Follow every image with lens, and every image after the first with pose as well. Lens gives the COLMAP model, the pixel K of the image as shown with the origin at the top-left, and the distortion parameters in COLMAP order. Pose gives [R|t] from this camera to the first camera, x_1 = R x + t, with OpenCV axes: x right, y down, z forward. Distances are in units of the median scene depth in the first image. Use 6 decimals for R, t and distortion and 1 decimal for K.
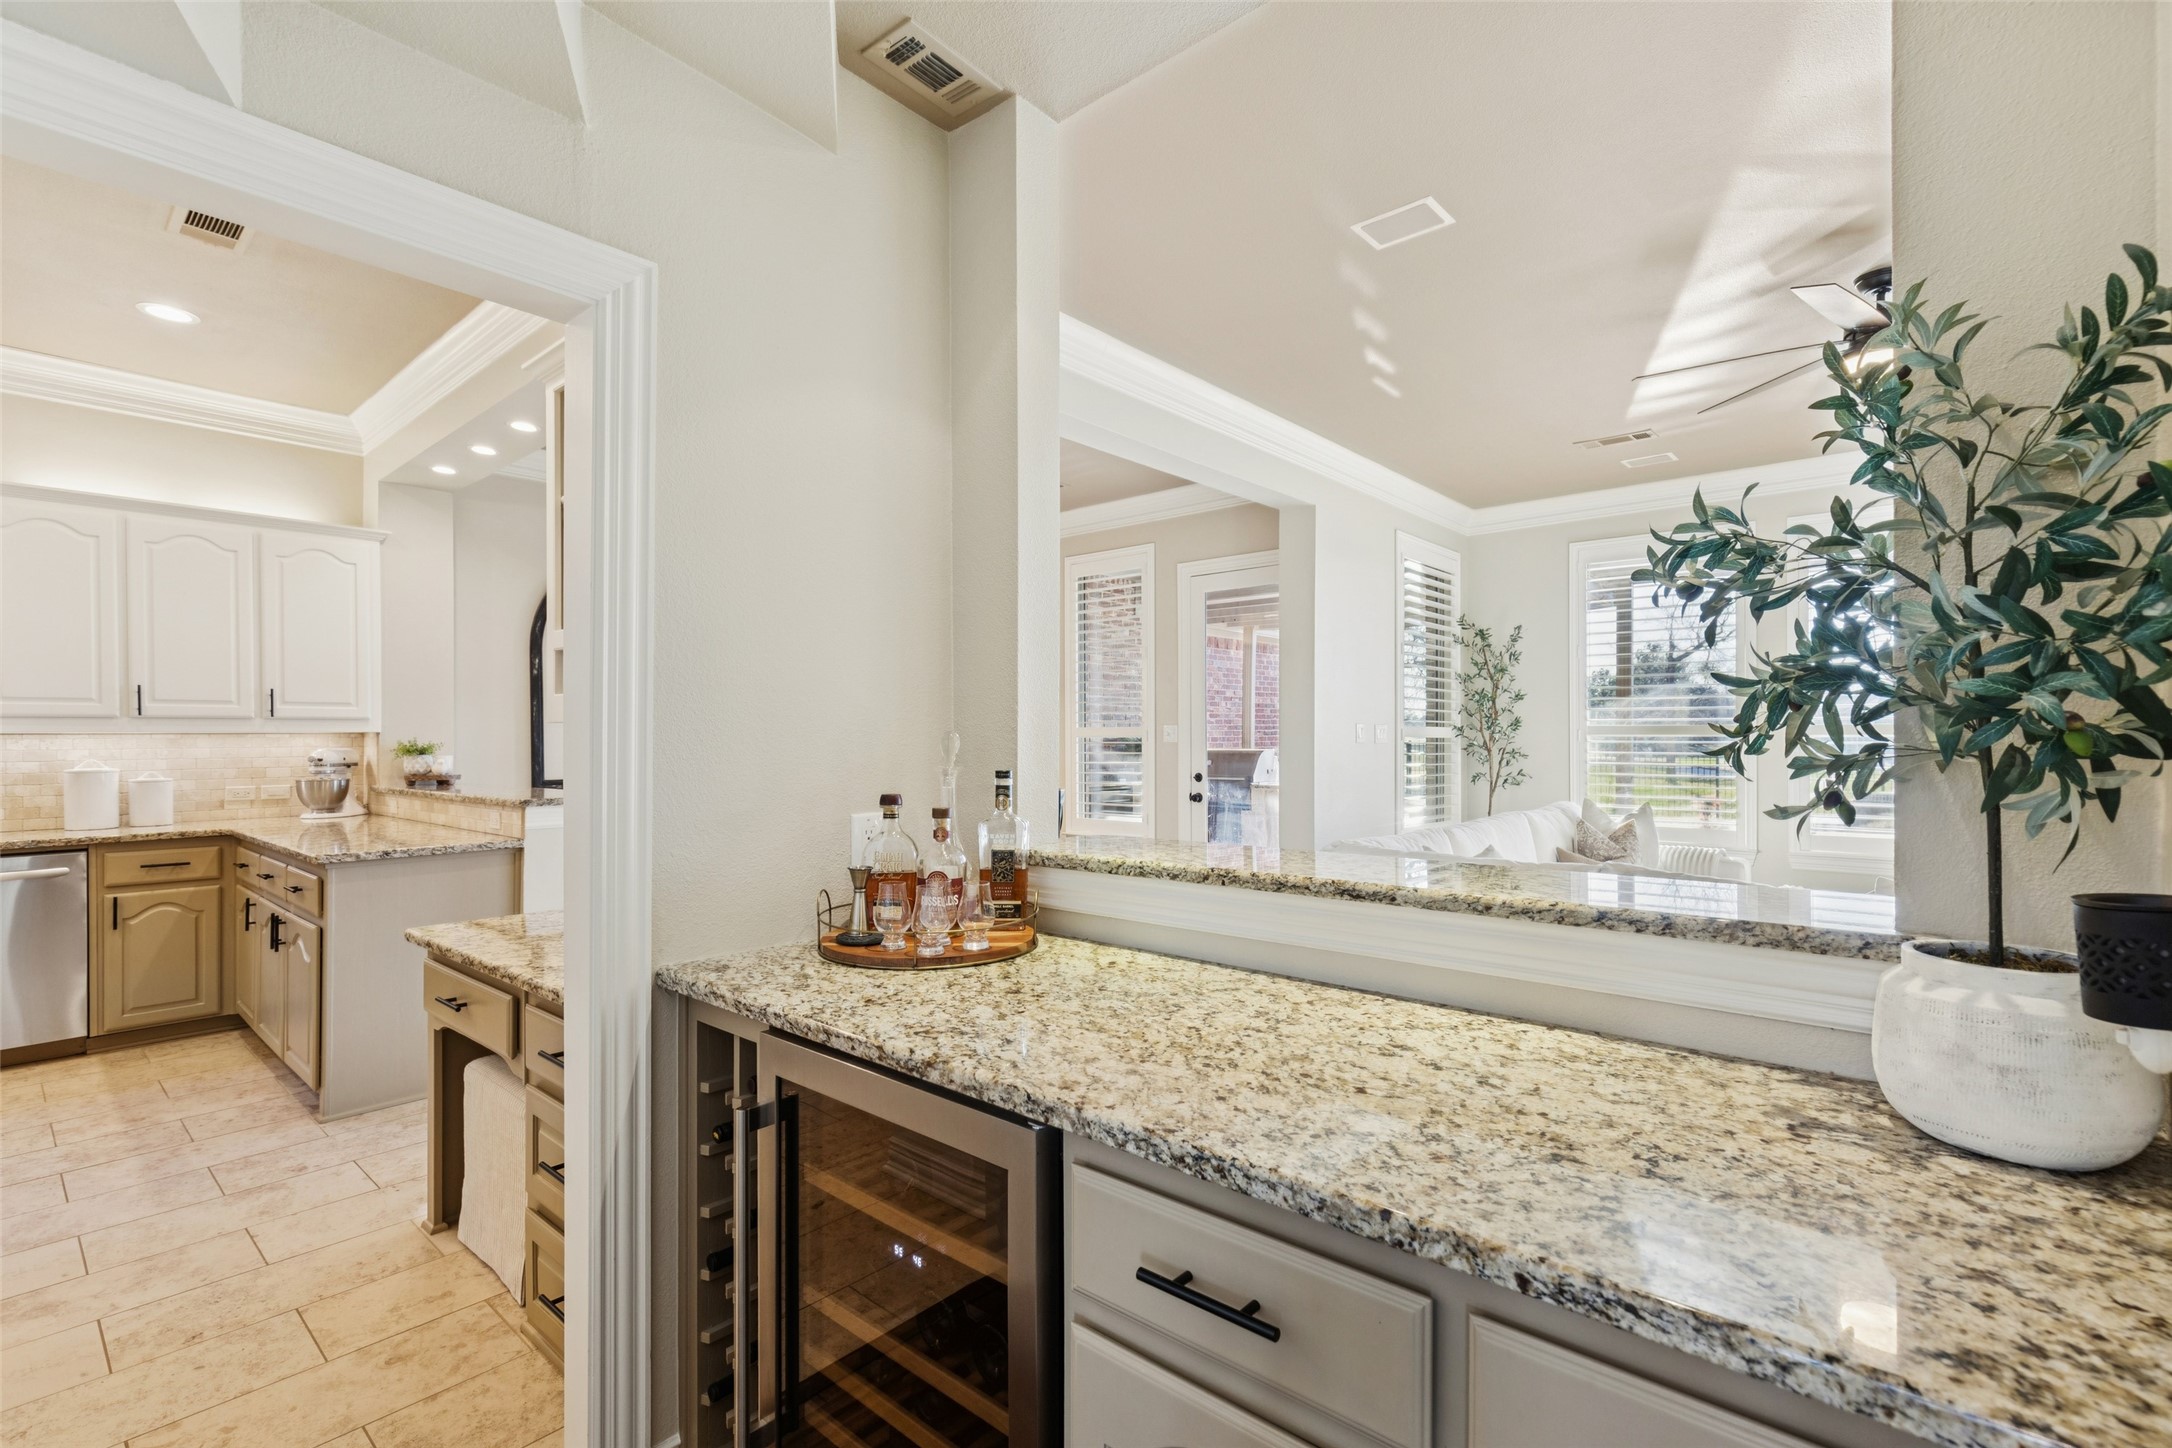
lens RADIAL K [[985.4, 0, 1091.2], [0, 985.4, 728.6], [0, 0, 1]] dist [0.003096, 0.000587]
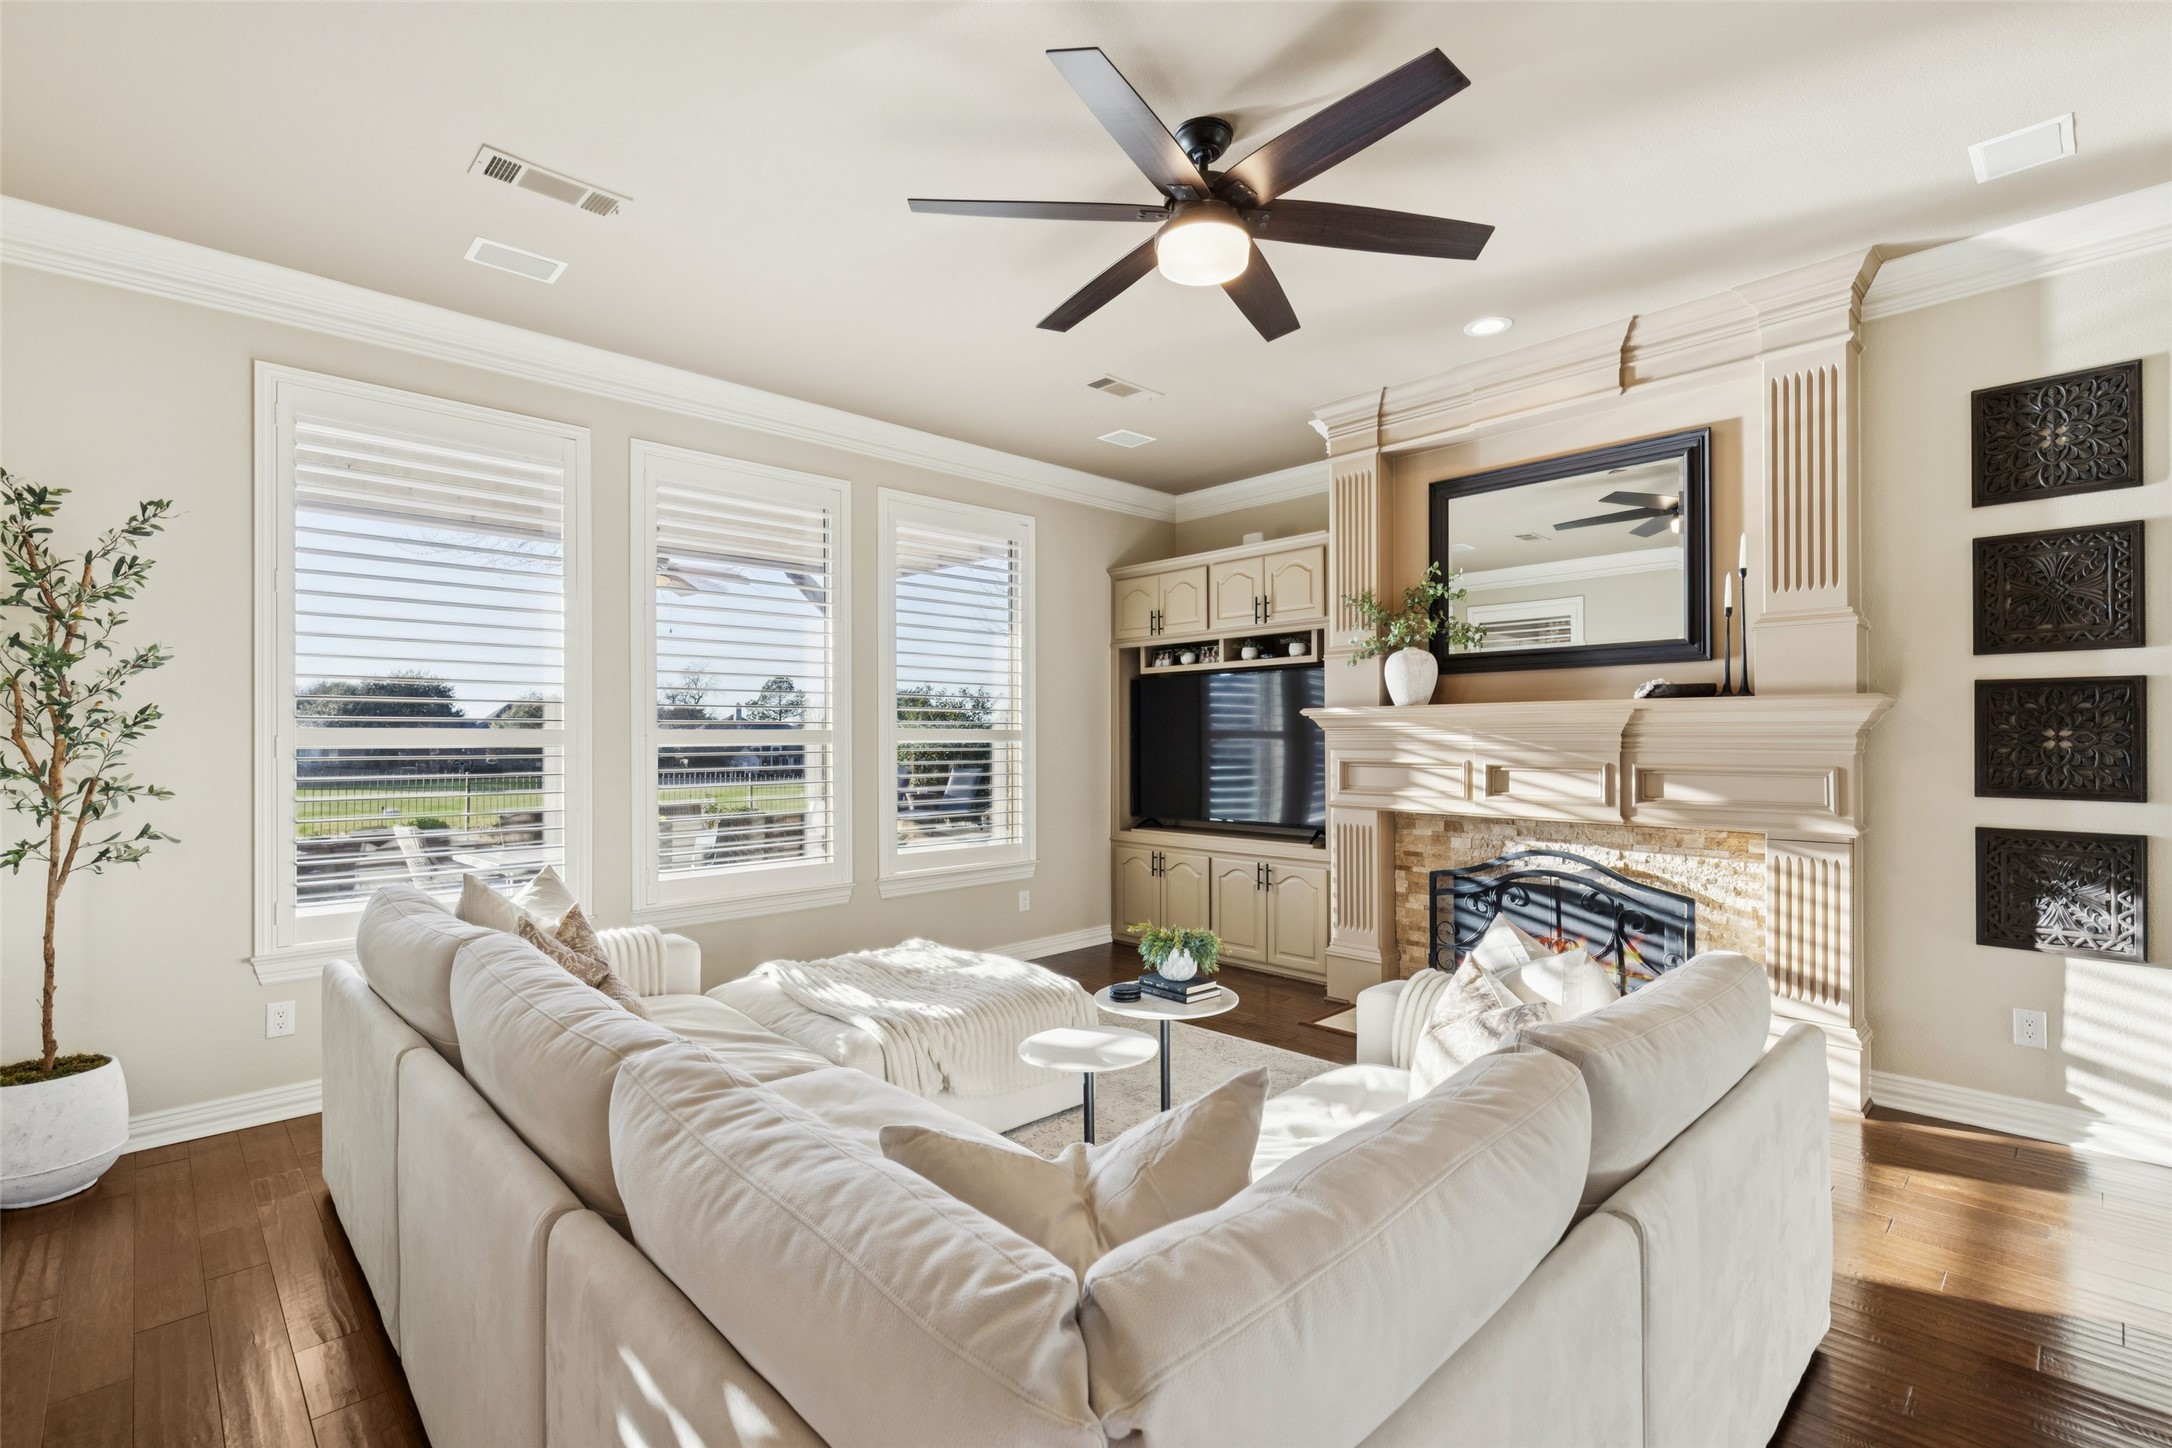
lens RADIAL K [[985.4, 0, 1090.4], [0, 985.4, 728.4], [0, 0, 1]] dist [0.003096, 0.000587]
pose [[0.084563, 0.009721, 0.996371, 0.025944], [0.001018, 0.999951, -0.009842, 0.002461], [-0.996418, 0.001846, 0.084549, 0.531937]]
